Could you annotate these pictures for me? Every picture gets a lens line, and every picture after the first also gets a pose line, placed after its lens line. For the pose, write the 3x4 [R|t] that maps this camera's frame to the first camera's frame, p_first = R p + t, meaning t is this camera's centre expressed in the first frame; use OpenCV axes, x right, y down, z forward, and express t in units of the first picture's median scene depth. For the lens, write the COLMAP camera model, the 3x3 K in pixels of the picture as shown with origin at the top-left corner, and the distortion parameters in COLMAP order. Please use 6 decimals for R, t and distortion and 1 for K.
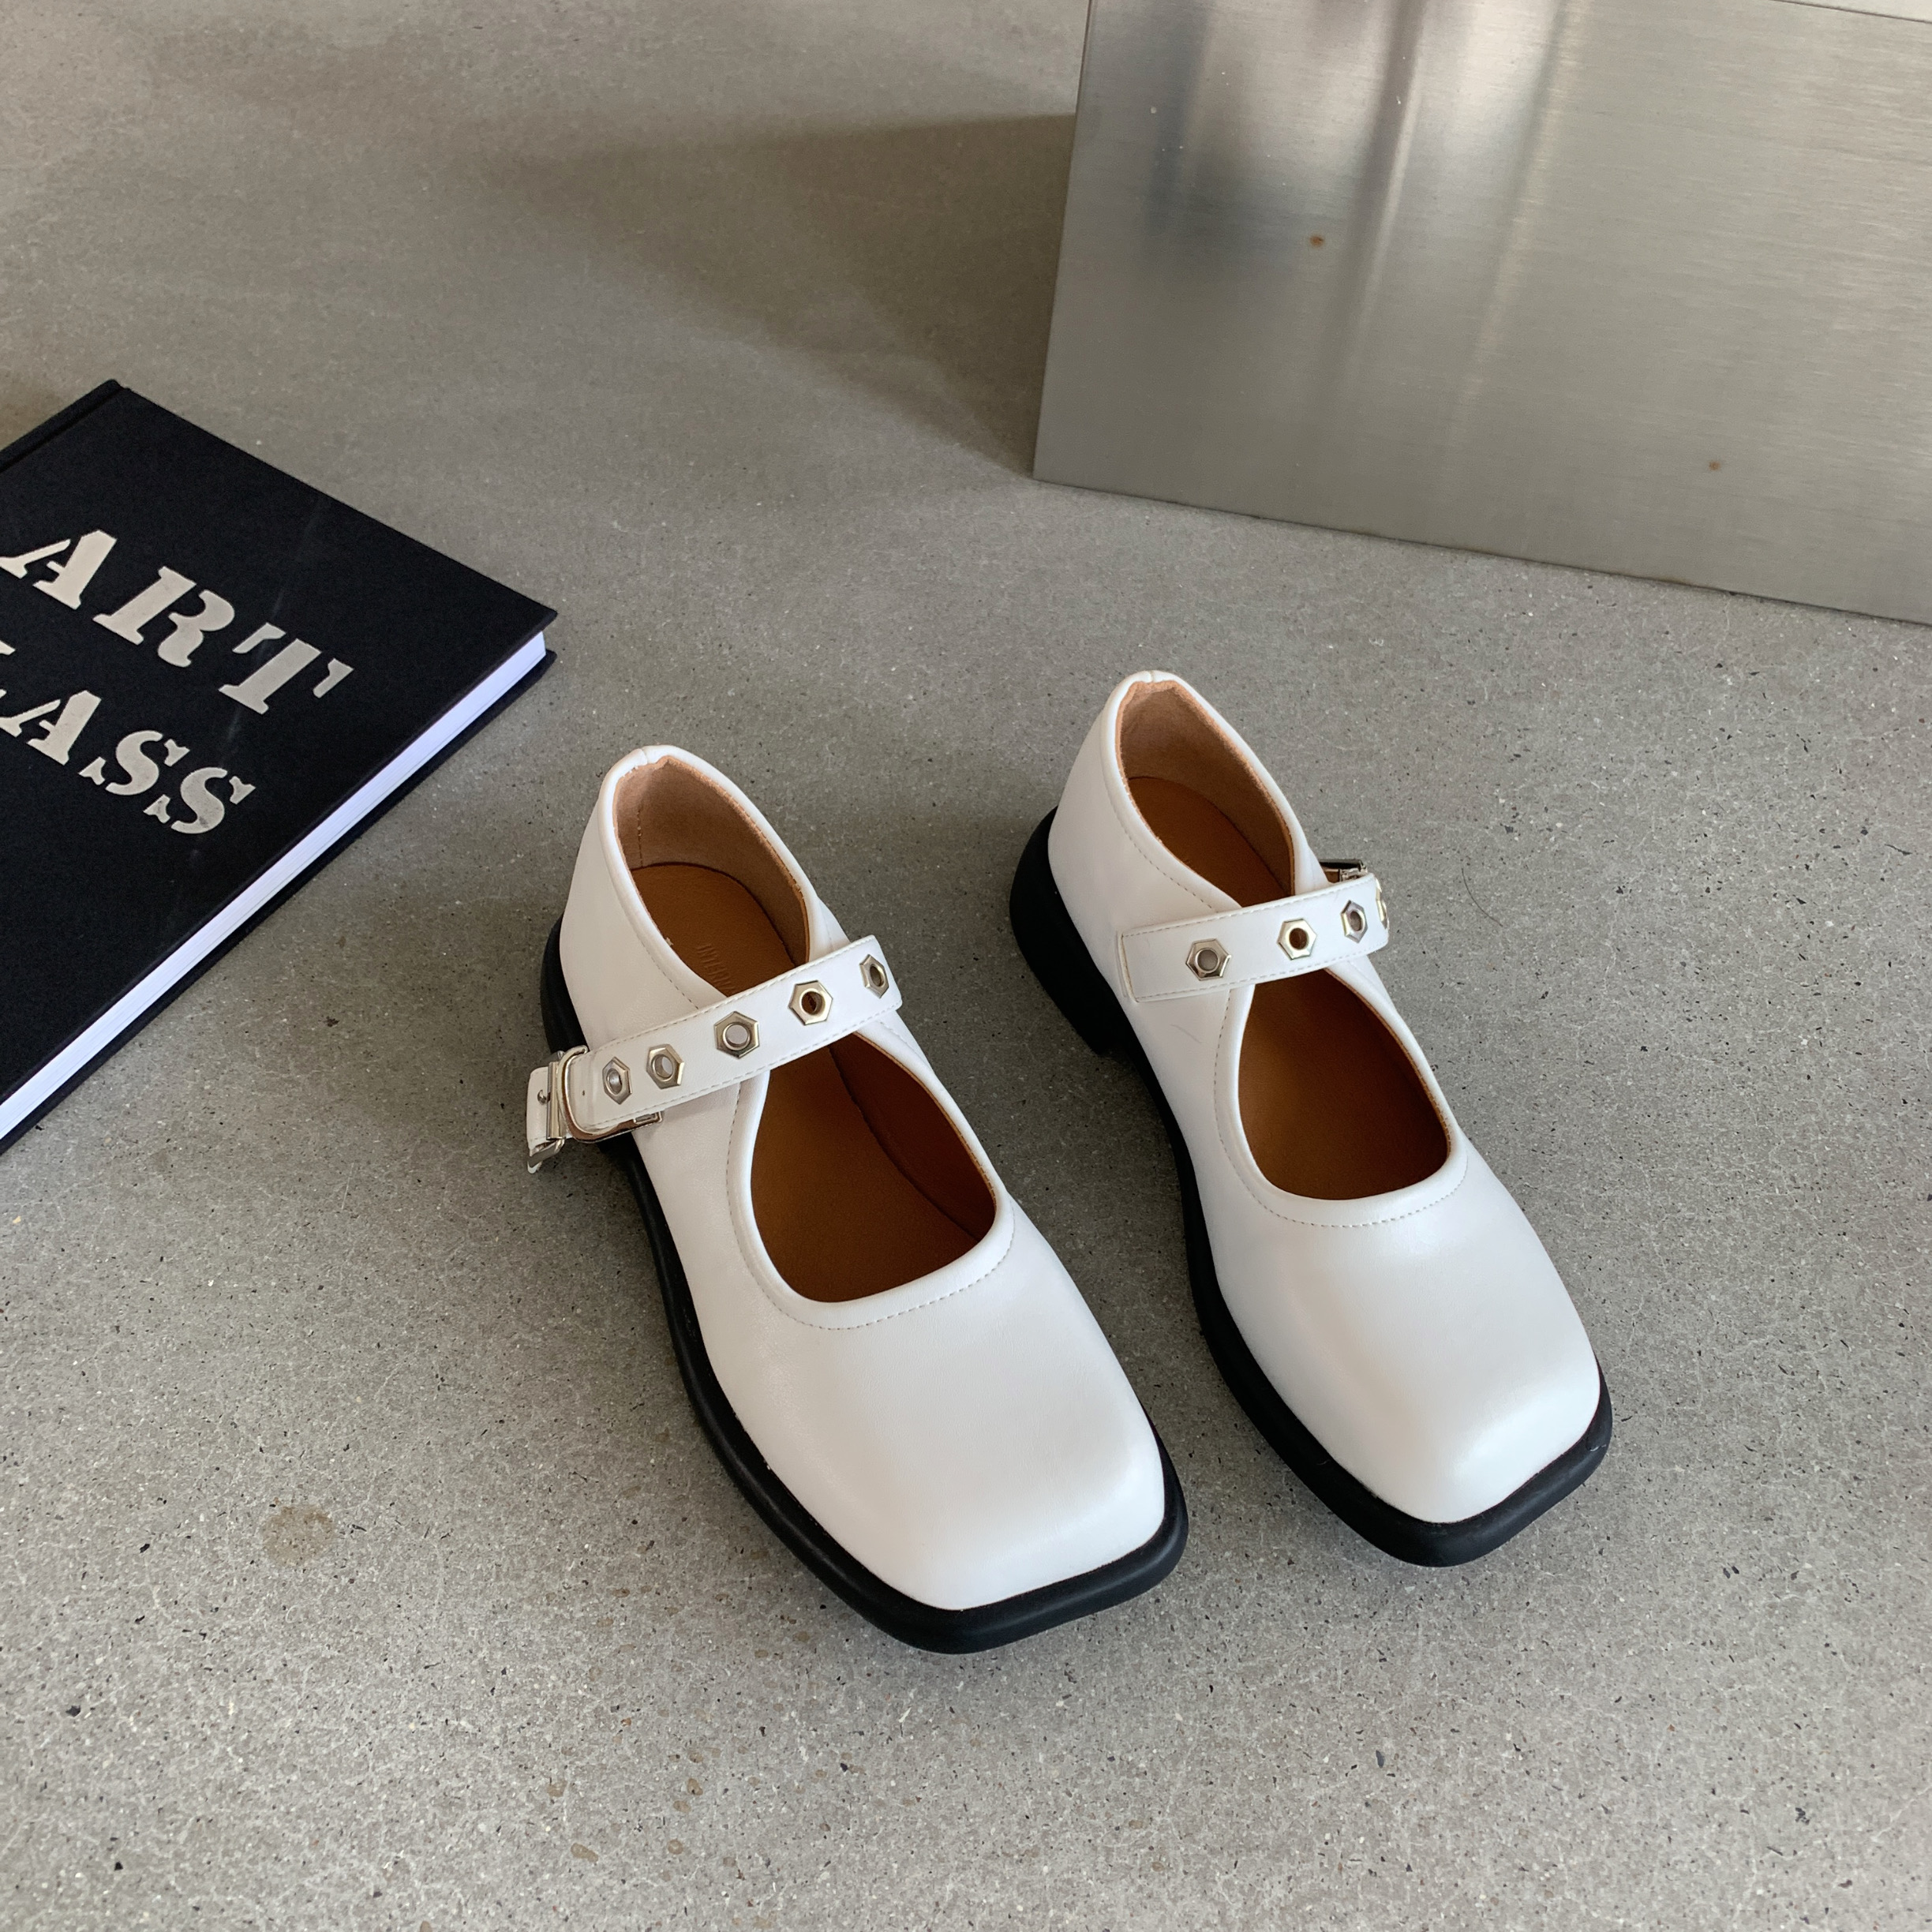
lens RADIAL K [[2003.3, 0, 976.8], [0, 2003.3, 941.2], [0, 0, 1]] dist [0.001426, 0.000000]
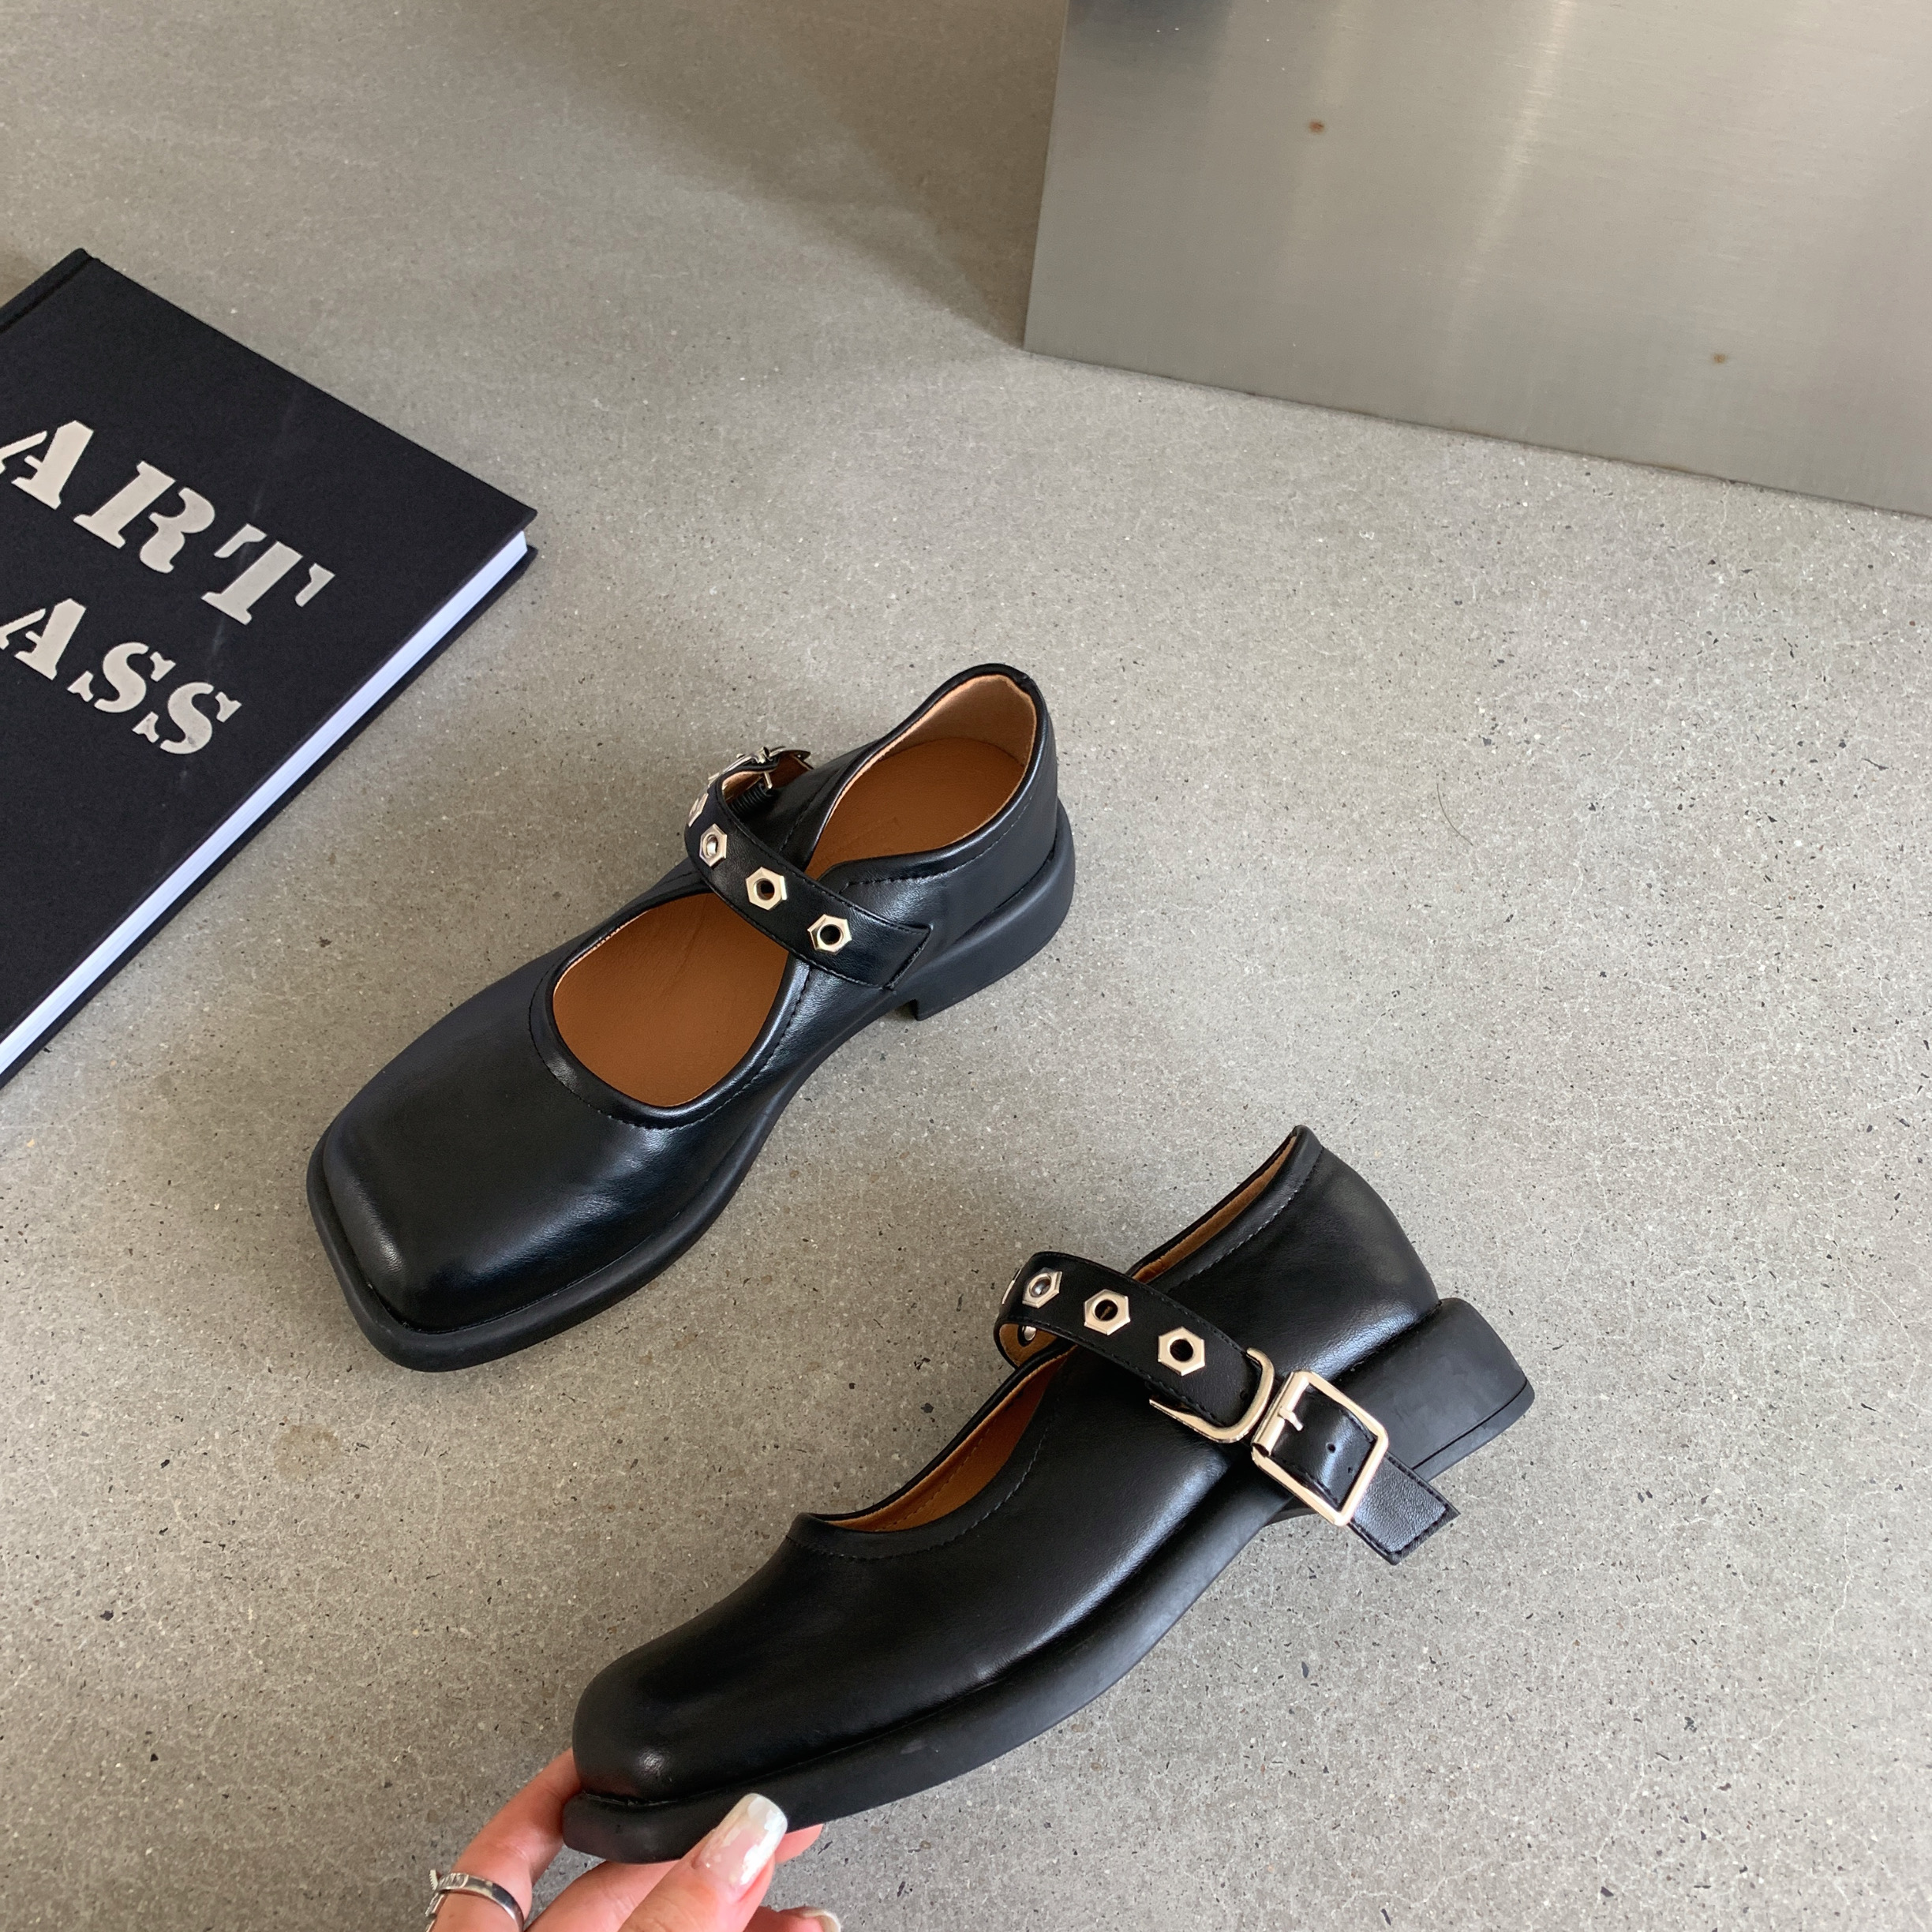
lens RADIAL K [[2003.3, 0, 968.2], [0, 2003.3, 951.8], [0, 0, 1]] dist [0.001426, 0.000000]
pose [[0.999842, 0.014347, -0.010526, 0.019411], [-0.012582, 0.988307, 0.151960, -0.111823], [0.012583, -0.151804, 0.988331, -0.014693]]
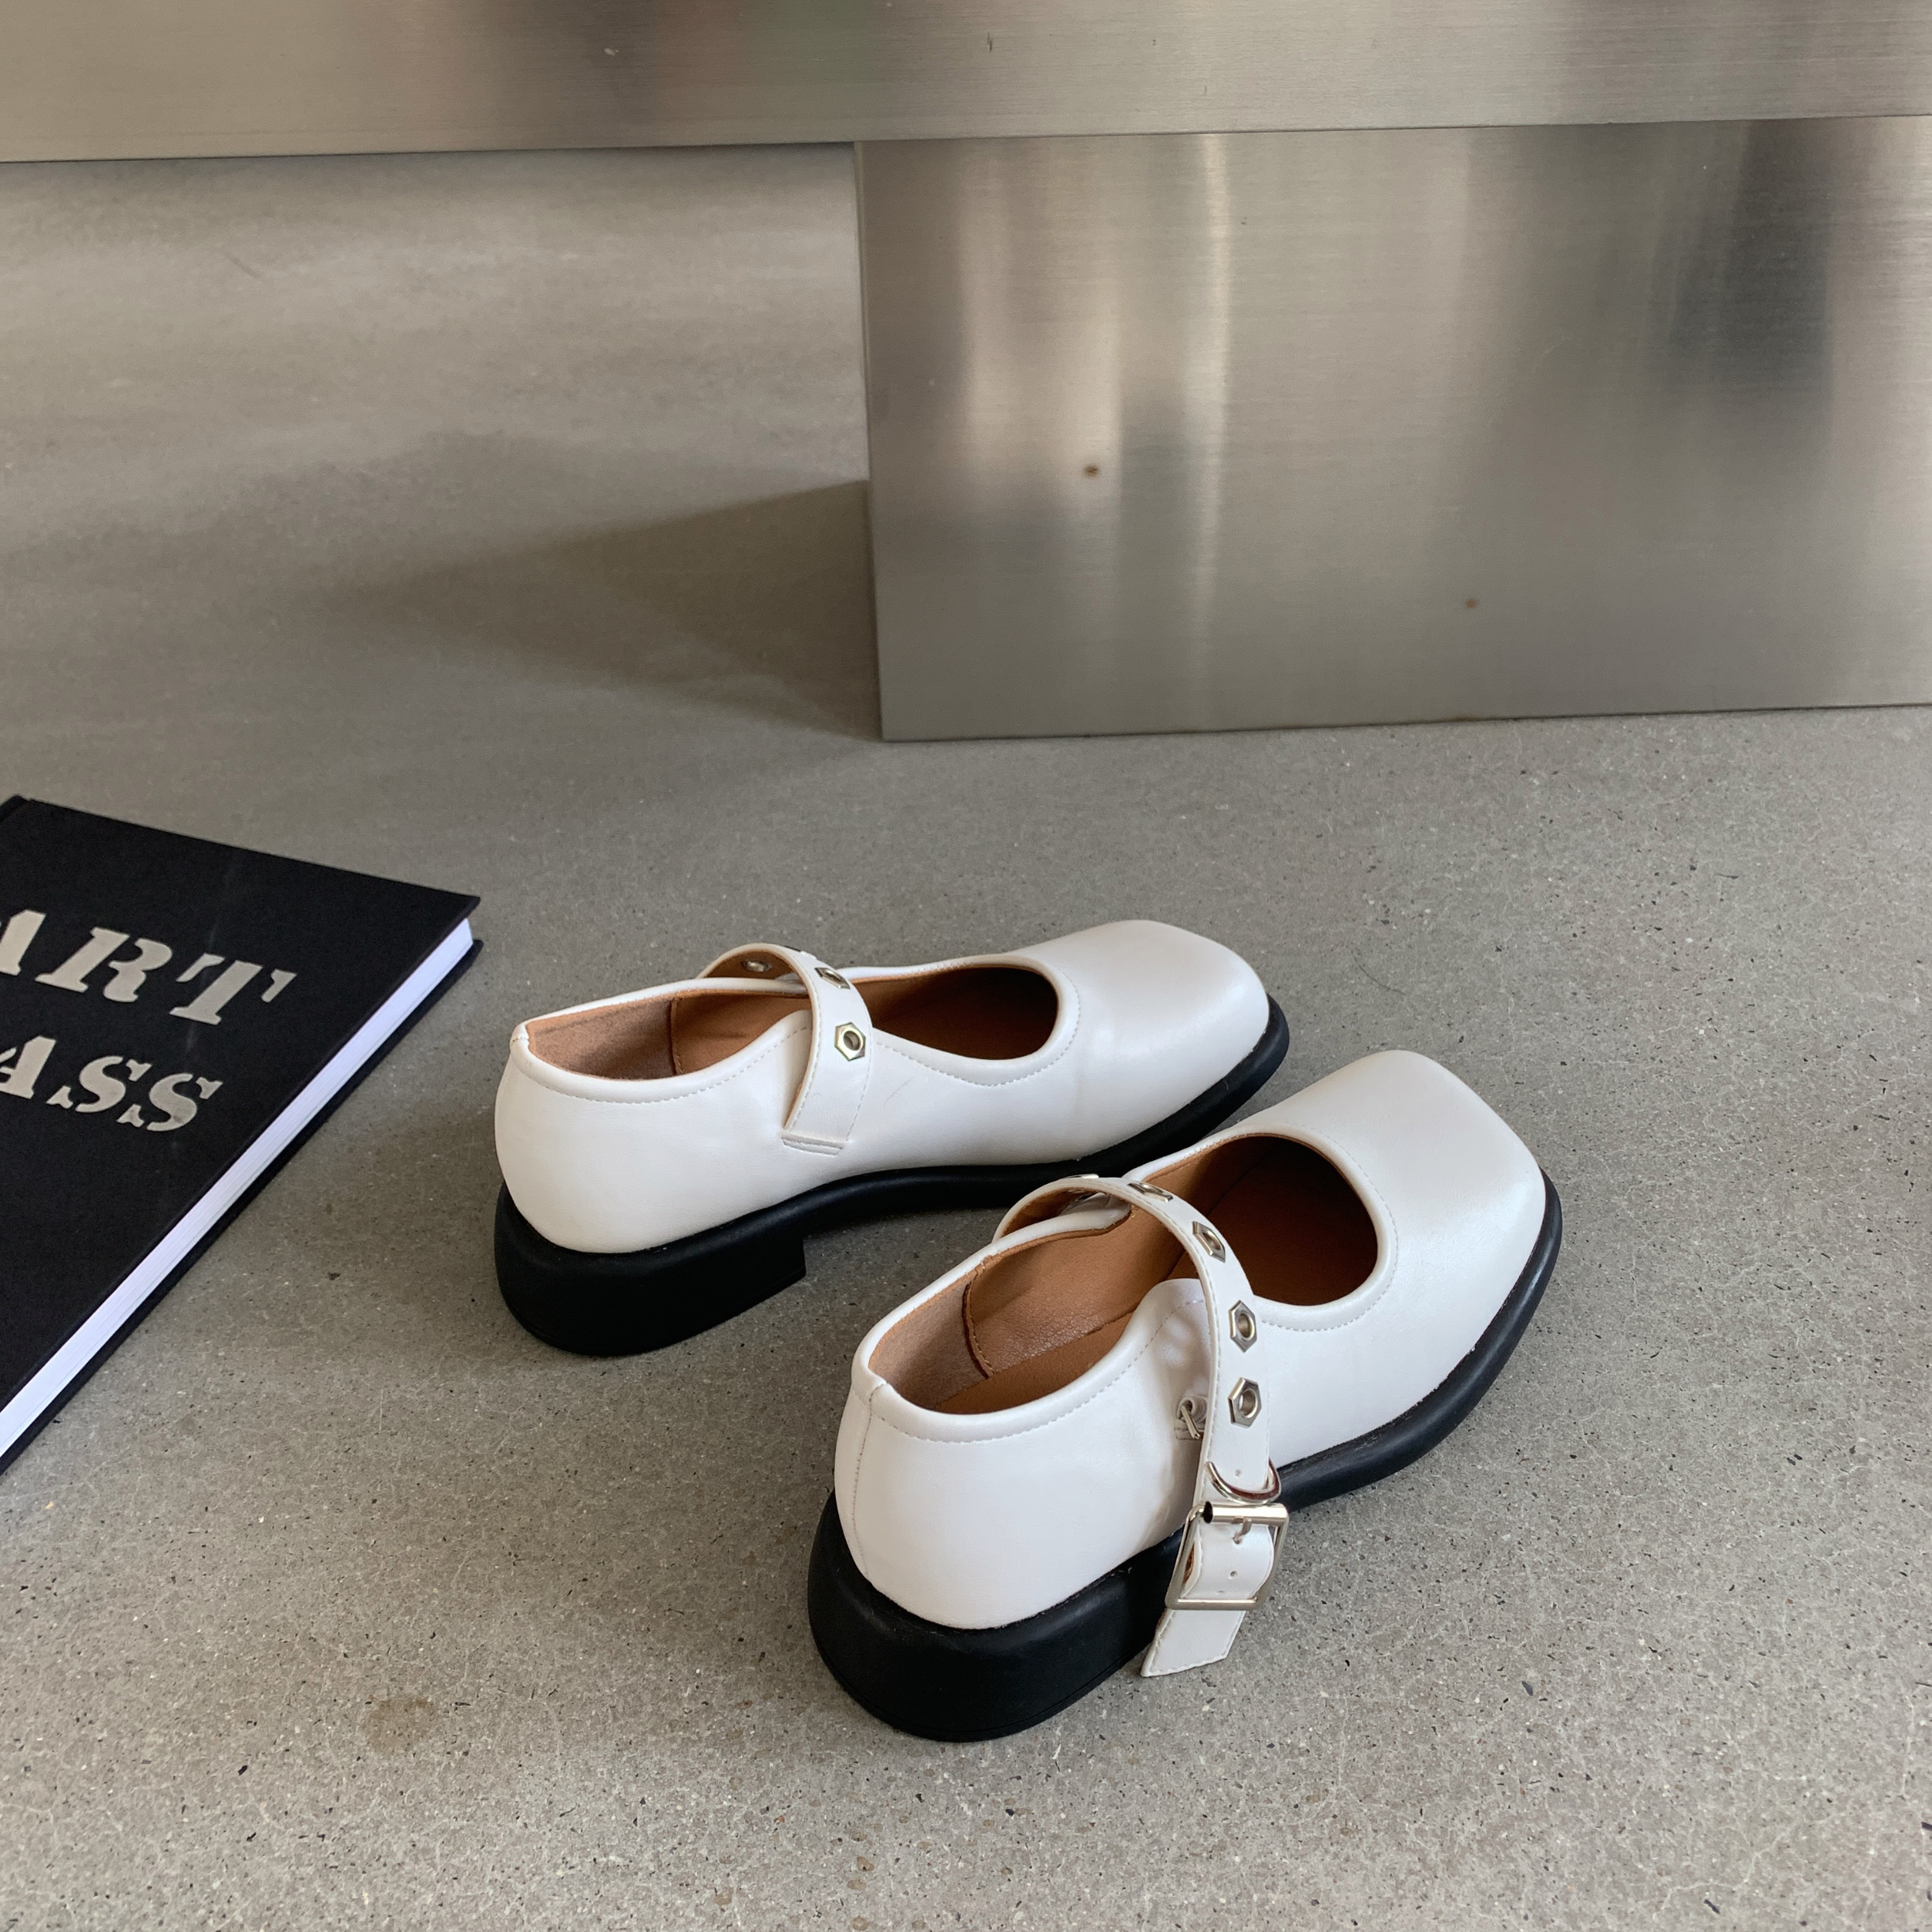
lens RADIAL K [[2003.3, 0, 968.1], [0, 2003.3, 962.4], [0, 0, 1]] dist [0.001426, 0.000000]
pose [[0.974661, -0.194852, 0.109858, -0.087573], [0.216318, 0.946069, -0.241165, 0.196753], [-0.056942, 0.258818, 0.964246, -0.031819]]
